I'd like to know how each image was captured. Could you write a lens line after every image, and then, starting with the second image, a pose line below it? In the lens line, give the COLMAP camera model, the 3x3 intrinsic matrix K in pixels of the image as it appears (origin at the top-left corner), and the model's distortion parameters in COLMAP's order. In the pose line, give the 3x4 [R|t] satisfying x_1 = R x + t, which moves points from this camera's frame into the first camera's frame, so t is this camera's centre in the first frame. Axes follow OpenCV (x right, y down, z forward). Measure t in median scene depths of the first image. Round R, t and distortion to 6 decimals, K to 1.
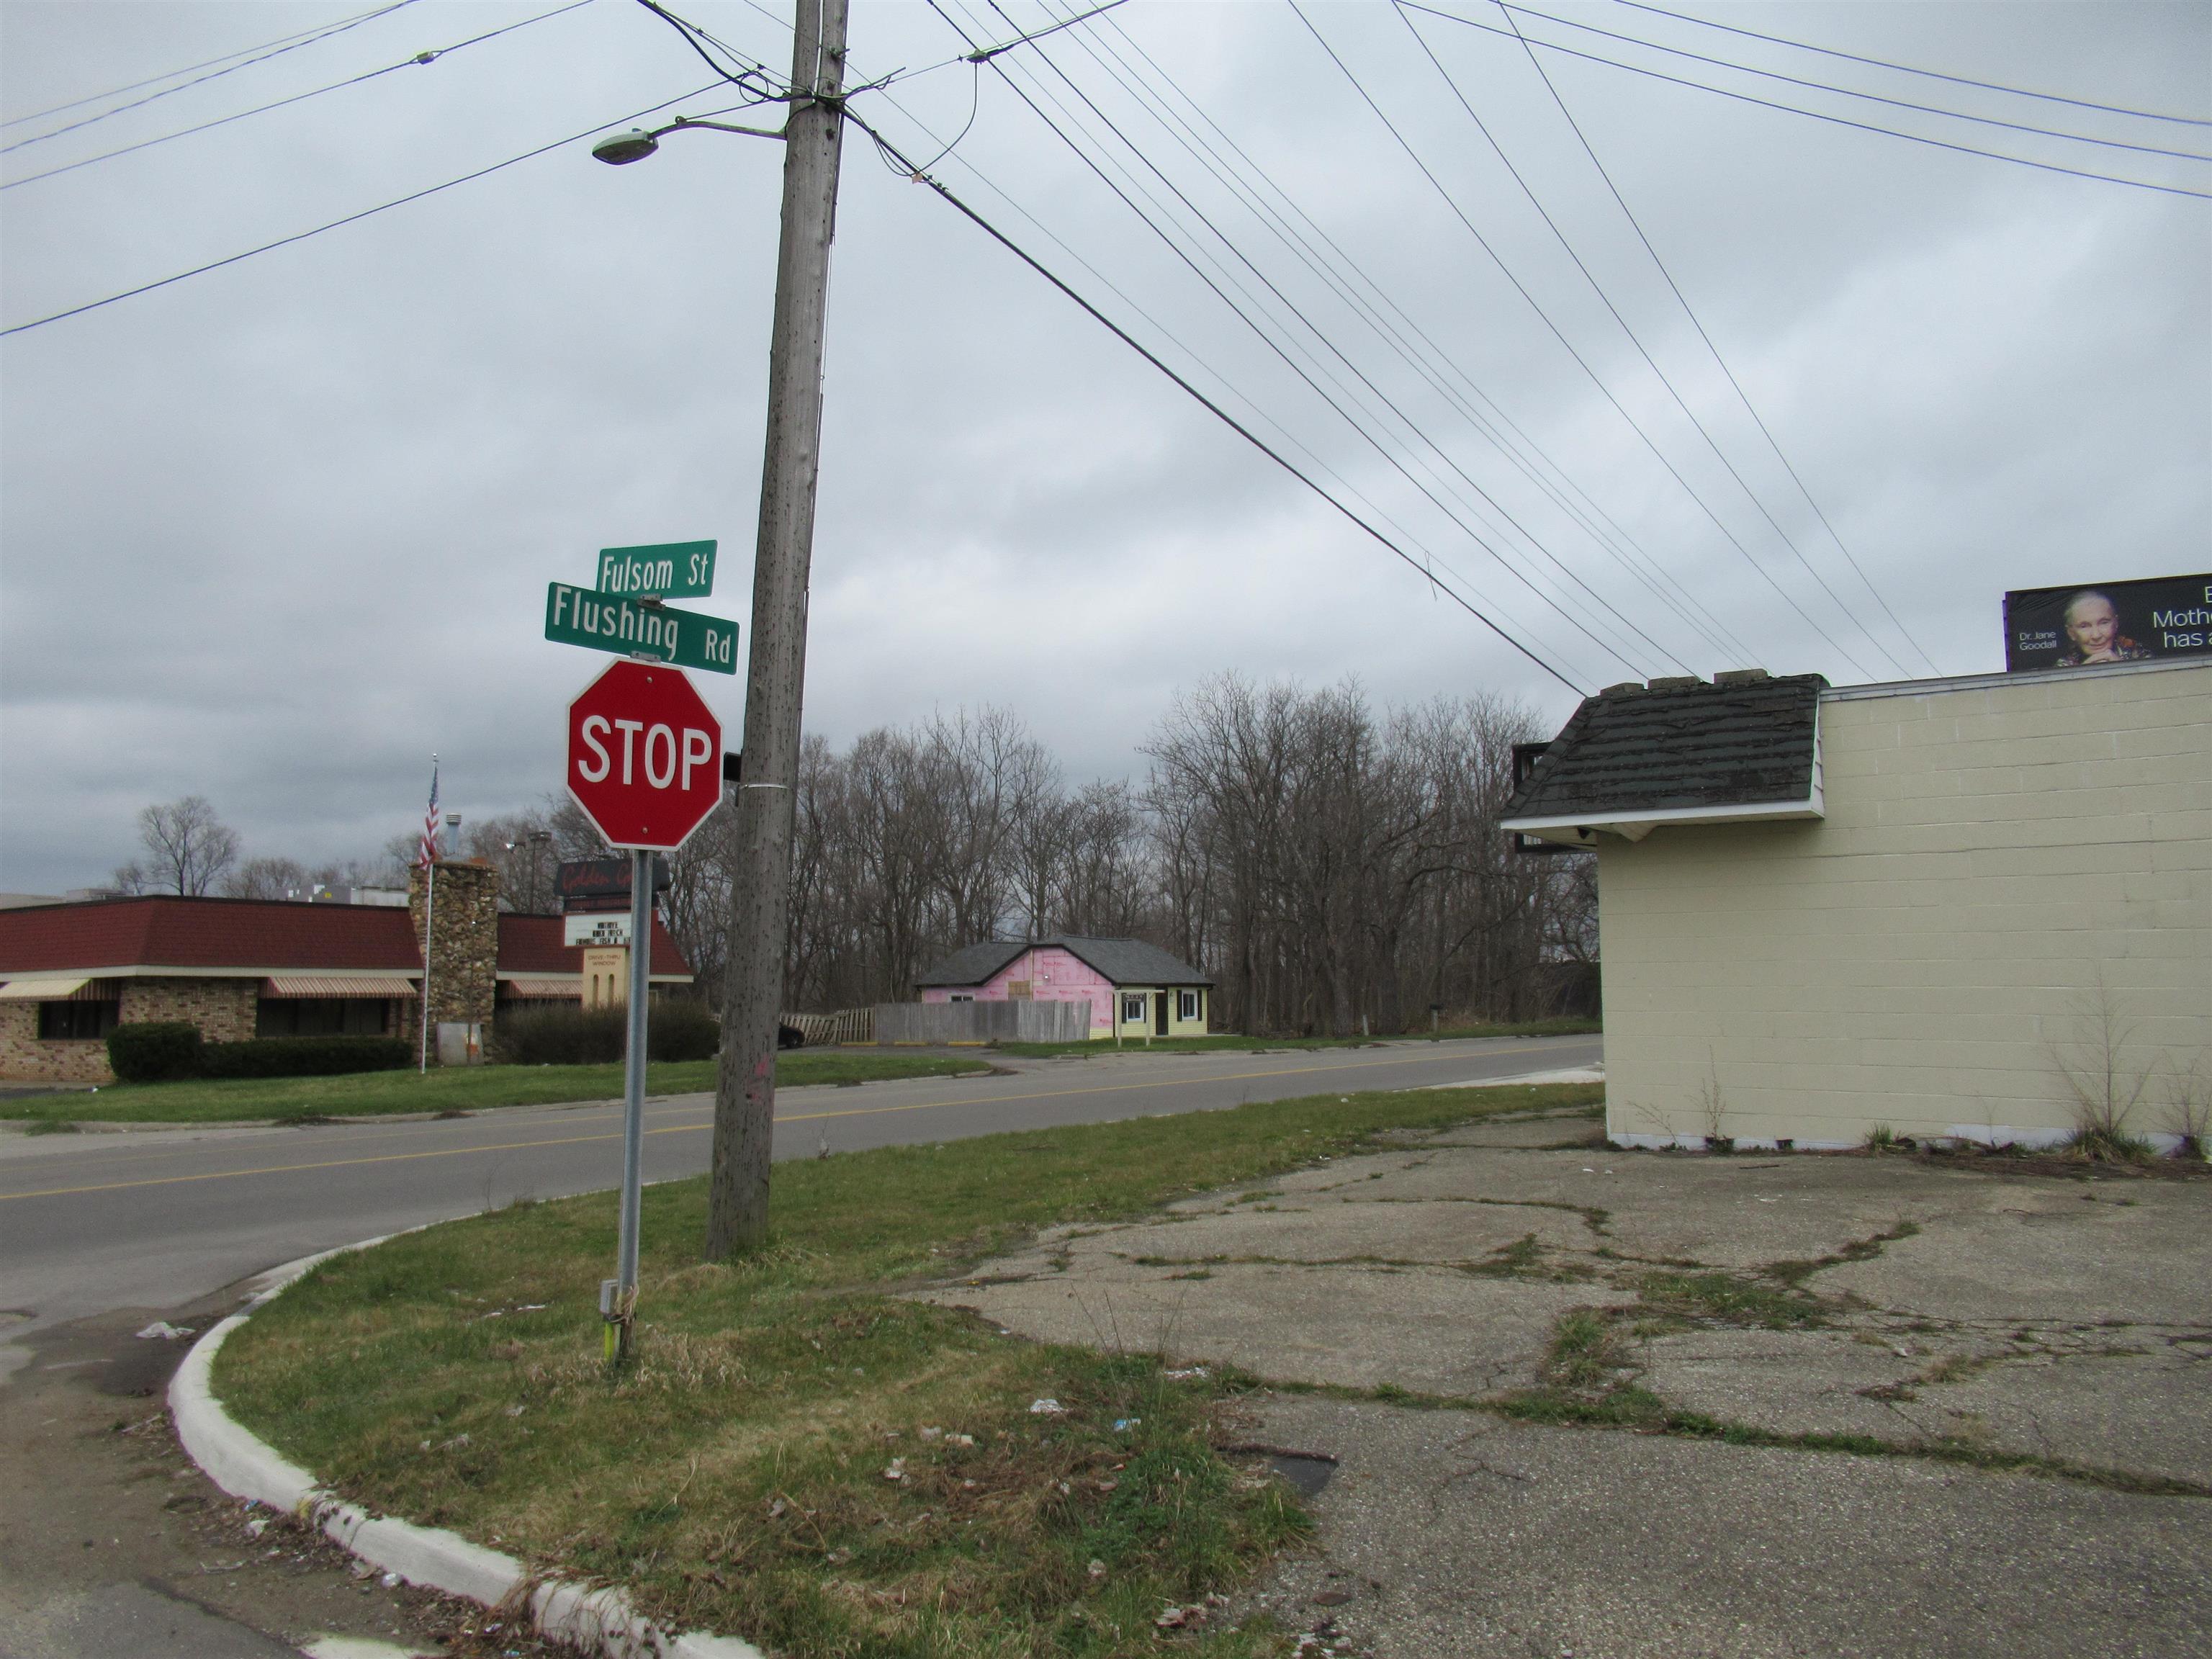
lens RADIAL K [[1662.6, 0, 1106.0], [0, 1662.6, 829.5], [0, 0, 1]] dist [-0.001426, 0.000658]
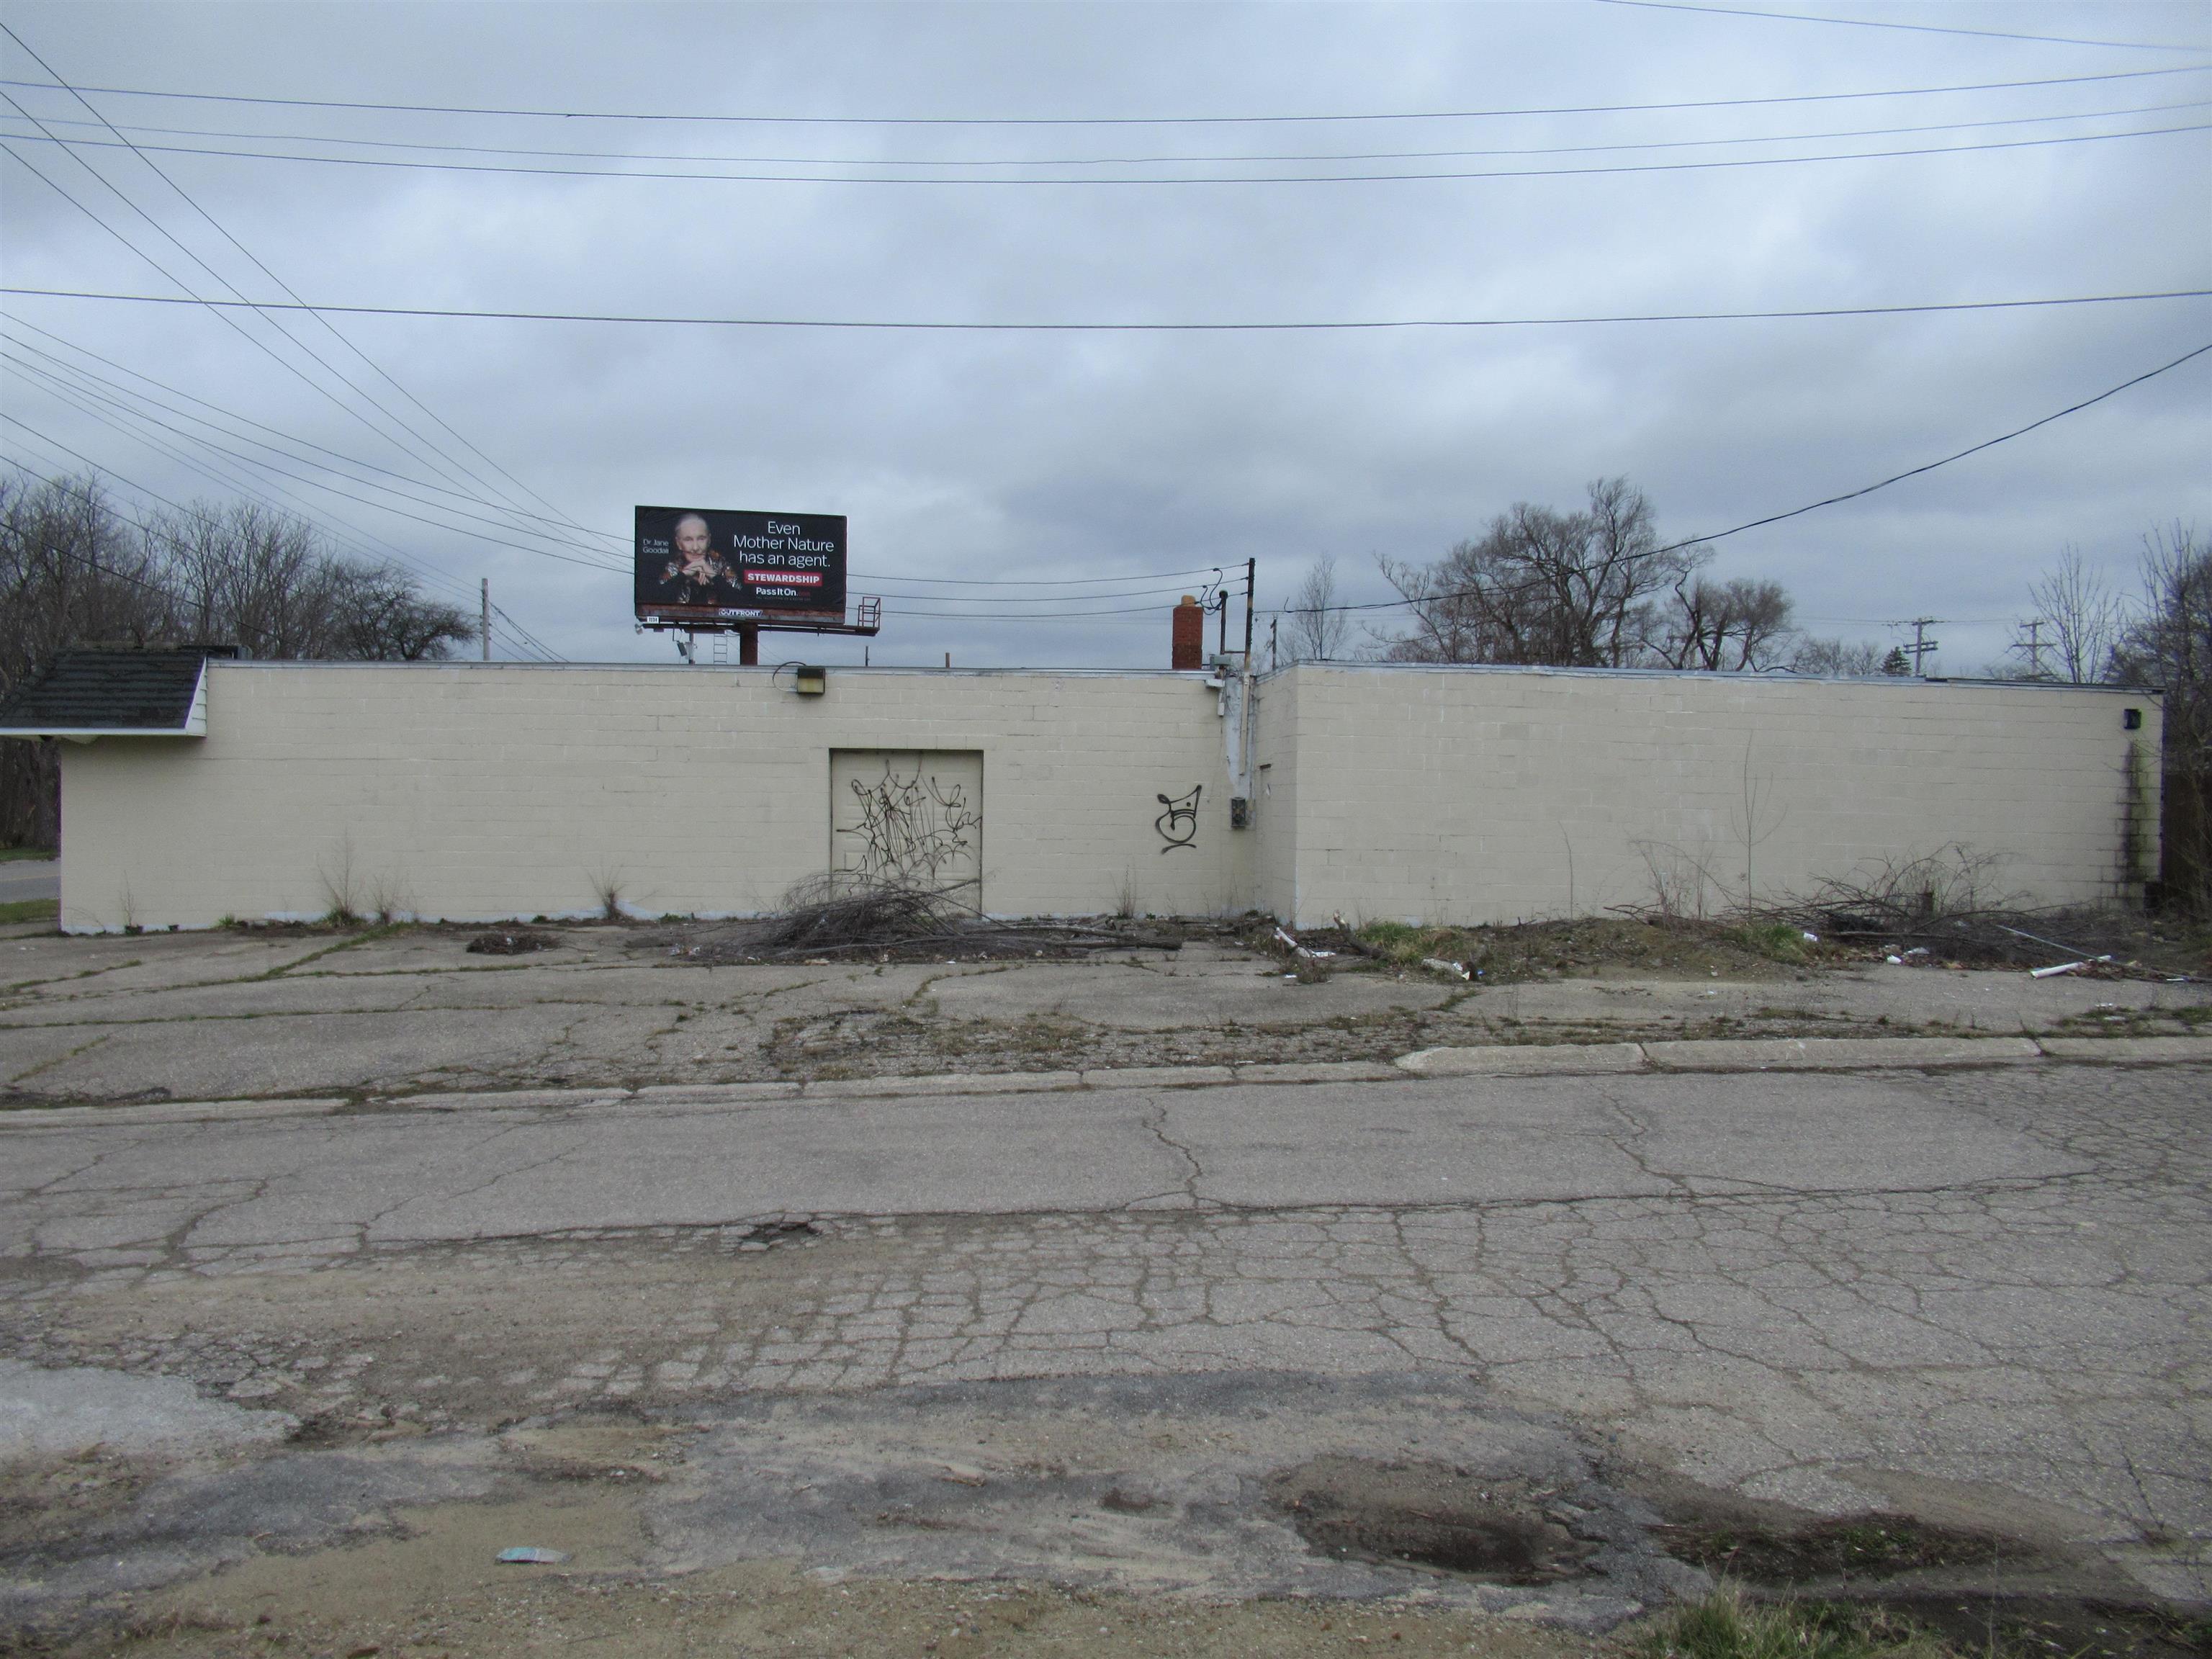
lens RADIAL K [[1575.4, 0, 1106.0], [0, 1575.4, 829.5], [0, 0, 1]] dist [-0.002757, 0.001855]
pose [[0.763537, -0.008610, 0.645707, 0.095048], [-0.067650, 0.993343, 0.093241, -0.123680], [-0.642211, -0.114875, 0.757871, -0.812346]]
